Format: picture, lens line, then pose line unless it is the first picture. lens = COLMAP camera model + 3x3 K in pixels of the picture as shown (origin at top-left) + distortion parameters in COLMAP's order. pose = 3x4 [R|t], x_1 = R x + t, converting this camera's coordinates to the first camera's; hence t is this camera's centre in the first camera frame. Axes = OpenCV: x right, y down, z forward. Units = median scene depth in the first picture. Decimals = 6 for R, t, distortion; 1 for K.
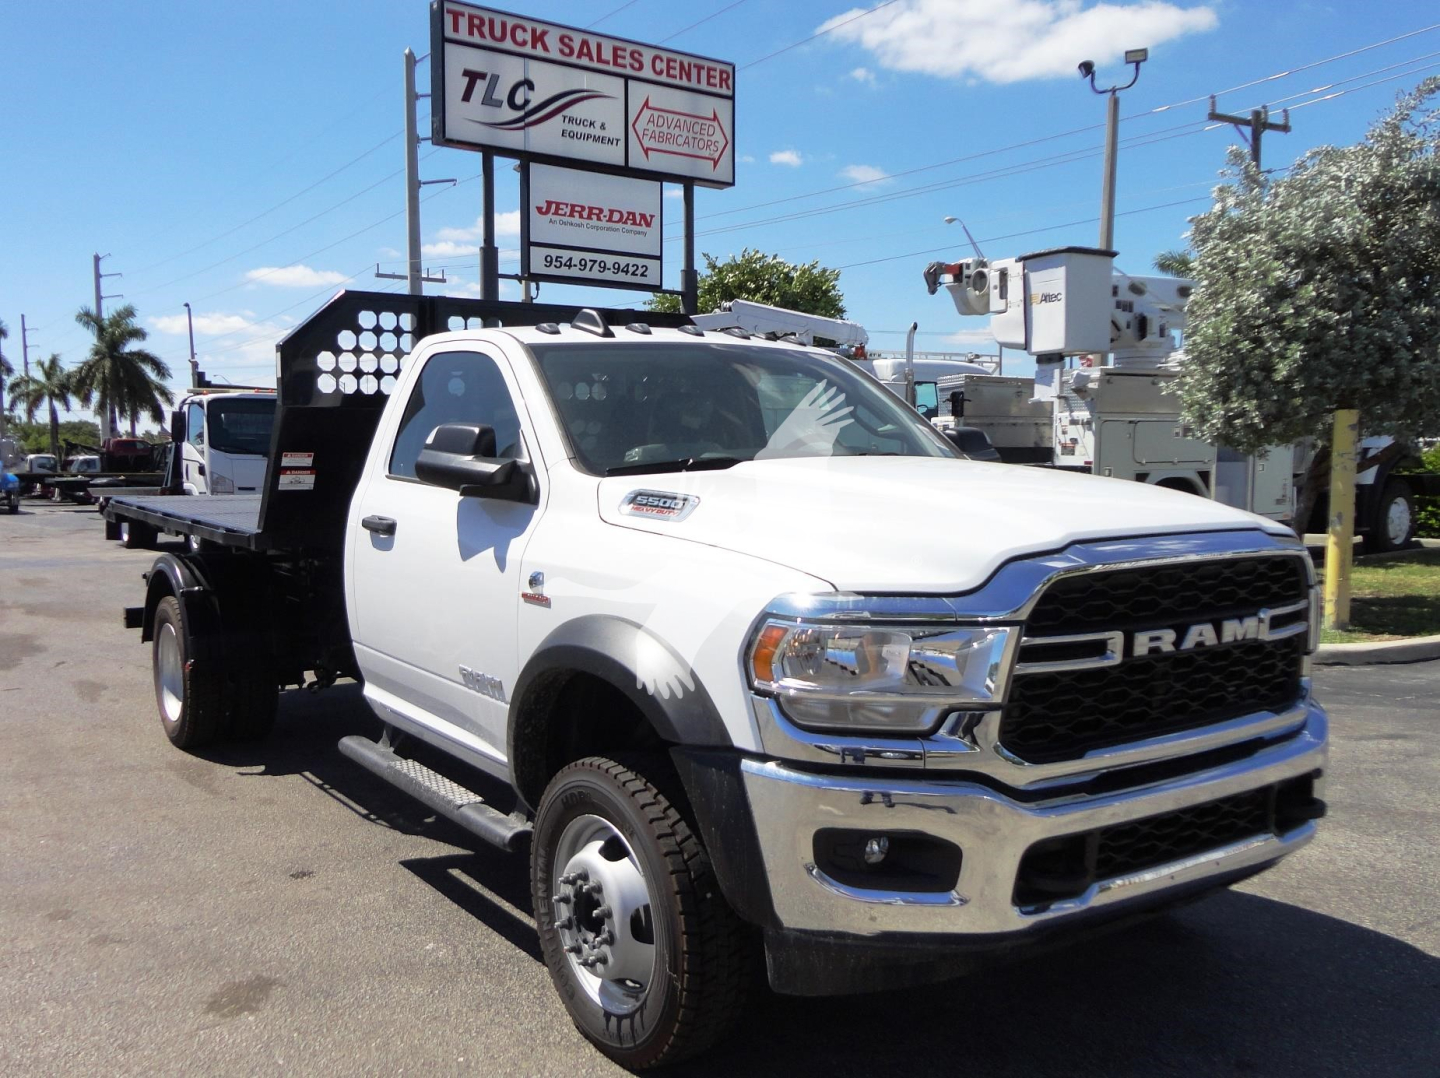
lens RADIAL K [[1293.5, 0, 653.6], [0, 1293.5, 583.1], [0, 0, 1]] dist [-0.001869, -0.016712]
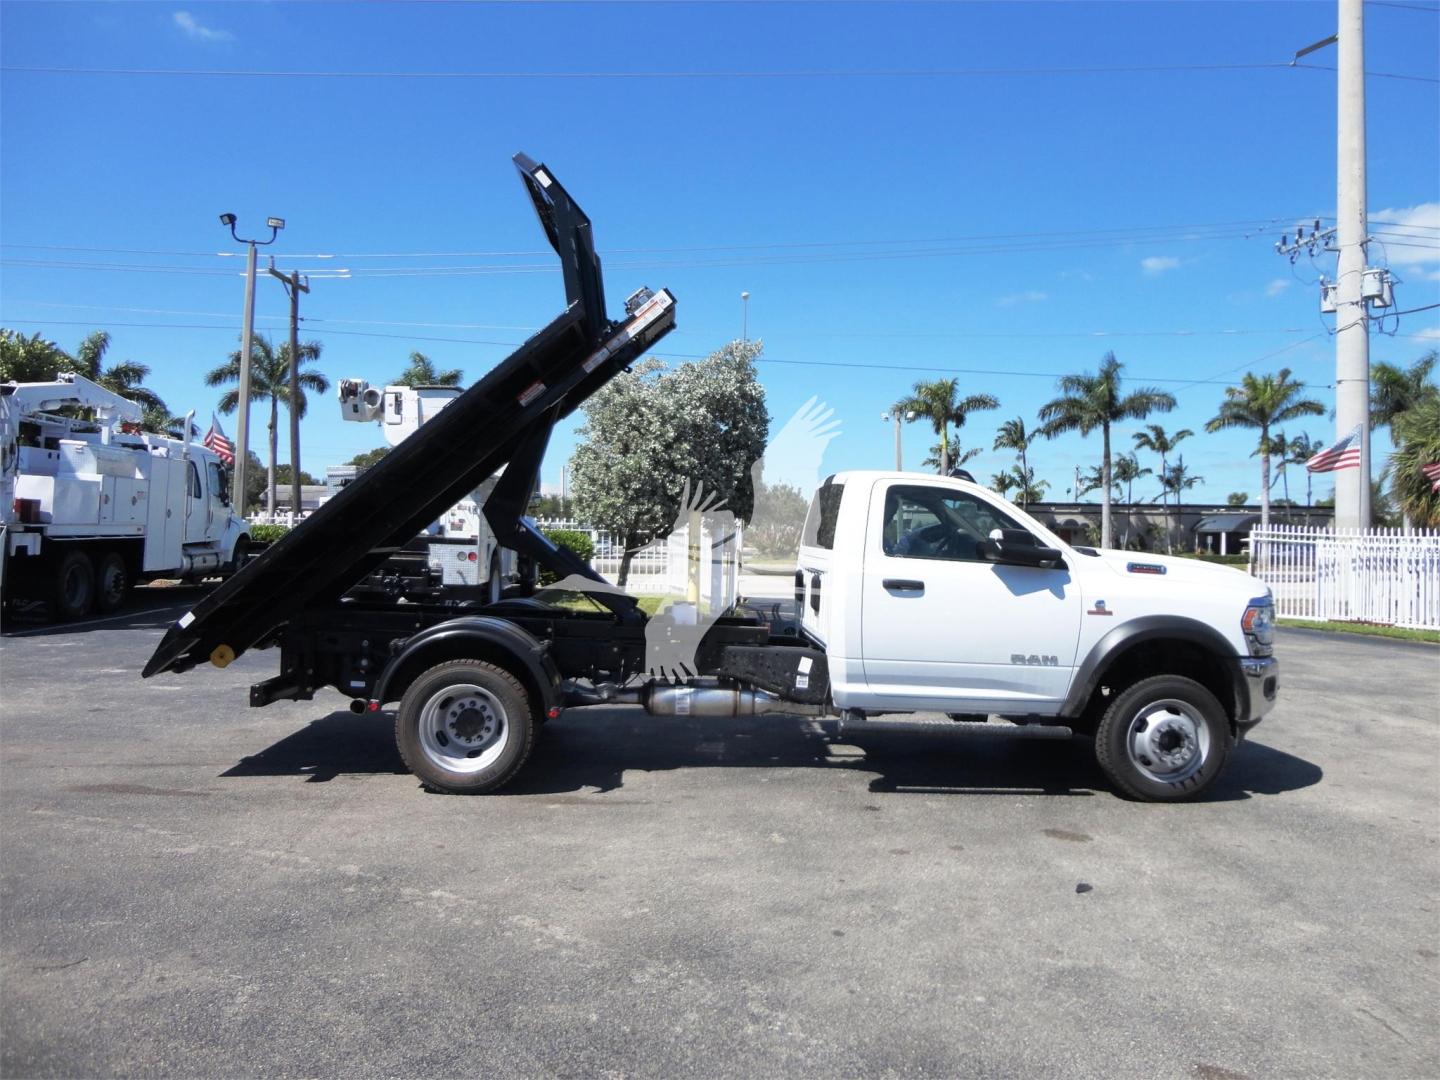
lens RADIAL K [[1040.5, 0, 724.0], [0, 1040.5, 538.1], [0, 0, 1]] dist [-0.007117, 0.002498]
pose [[0.495944, 0.014645, 0.868231, -0.514784], [0.057772, 0.997086, -0.049819, -0.016757], [-0.866431, 0.074867, 0.493653, 0.180043]]
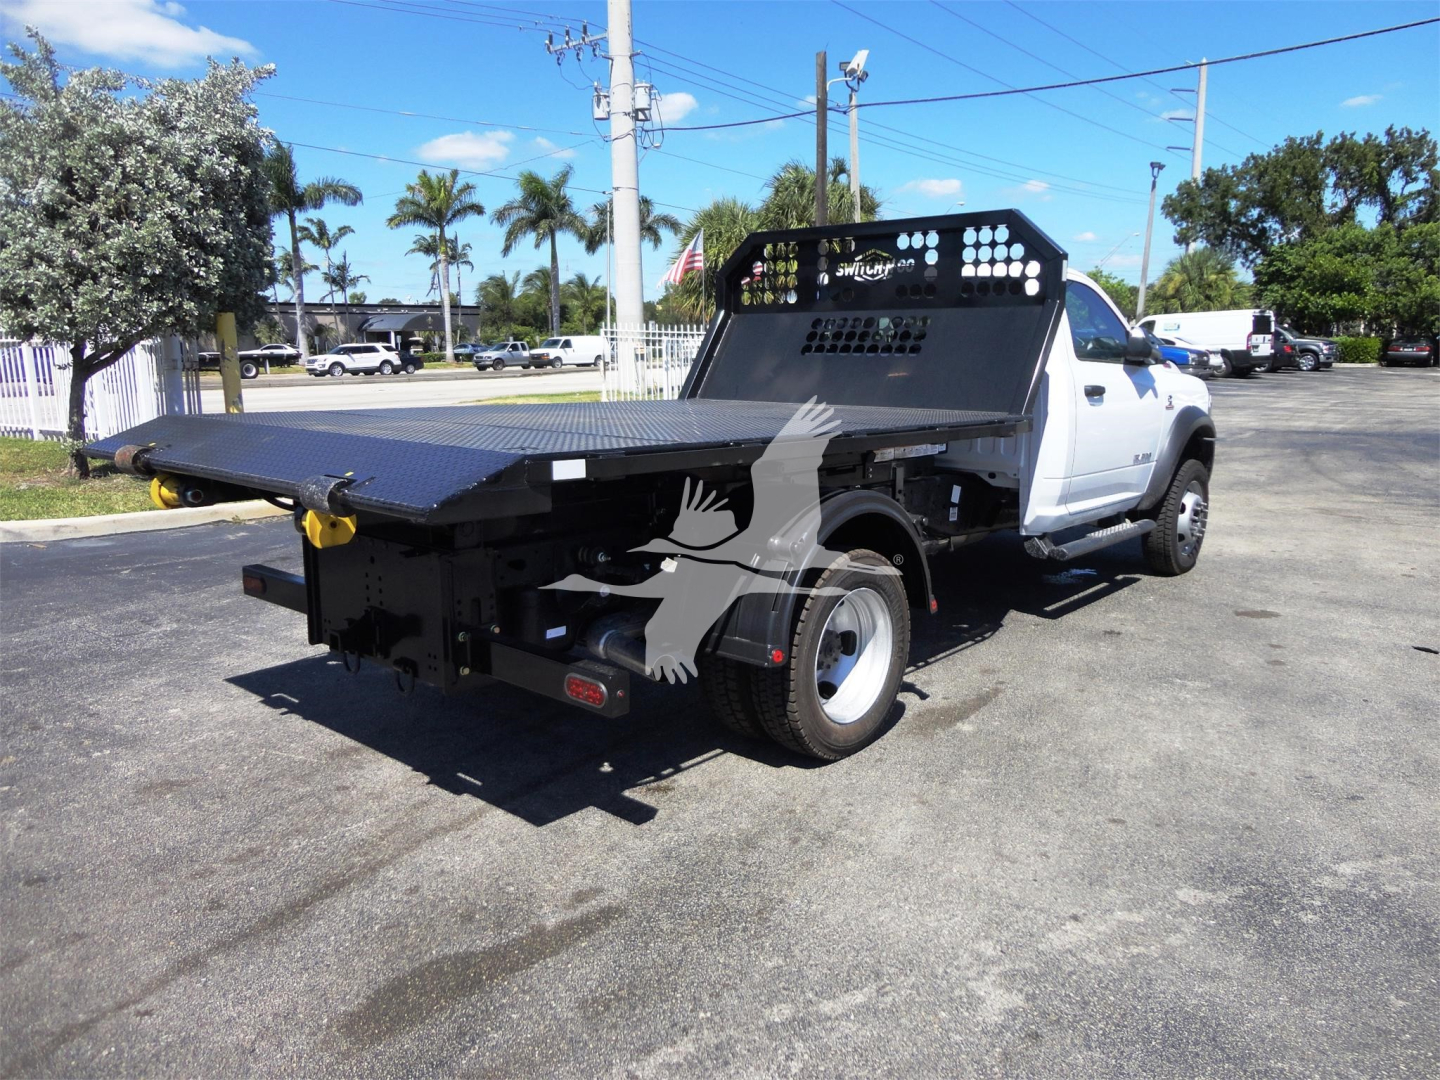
lens RADIAL K [[1040.5, 0, 728.5], [0, 1040.5, 537.0], [0, 0, 1]] dist [-0.007117, 0.002498]
pose [[-0.284655, -0.167815, 0.943827, -0.438035], [0.096639, 0.974519, 0.202419, -0.056454], [-0.953746, 0.148830, -0.261185, 0.602489]]
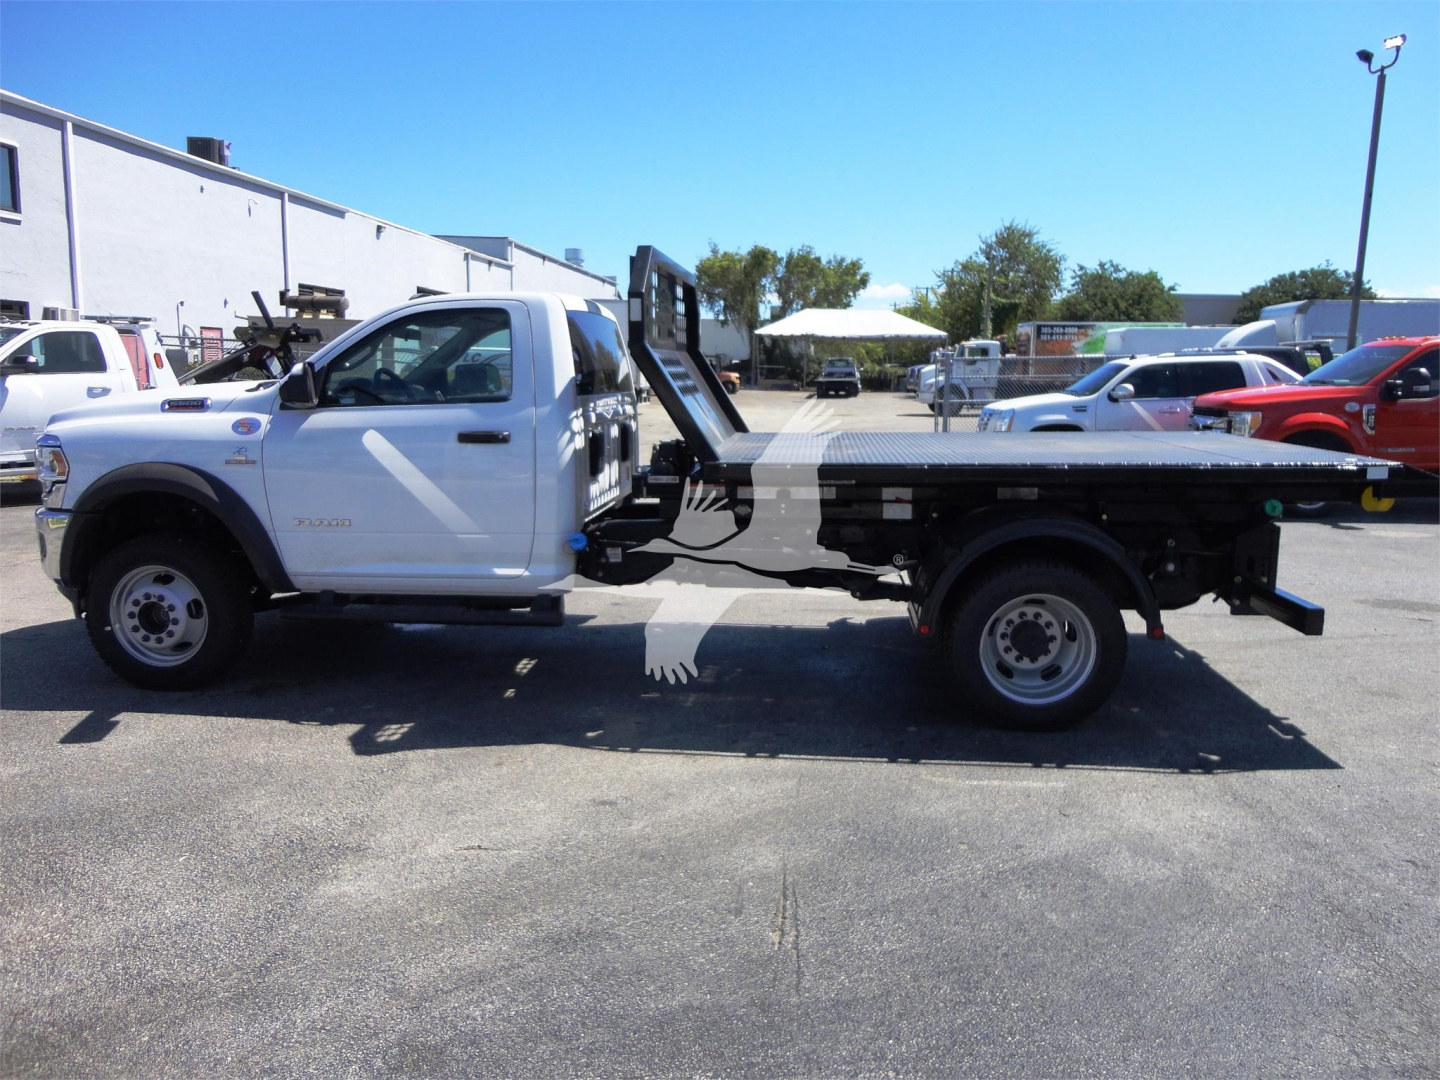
lens RADIAL K [[1040.5, 0, 722.5], [0, 1040.5, 535.8], [0, 0, 1]] dist [-0.007117, 0.002498]
pose [[-0.612608, 0.123835, -0.780626, 0.279201], [-0.087787, 0.970879, 0.222908, -0.077084], [0.785497, 0.205084, -0.583897, 0.700608]]
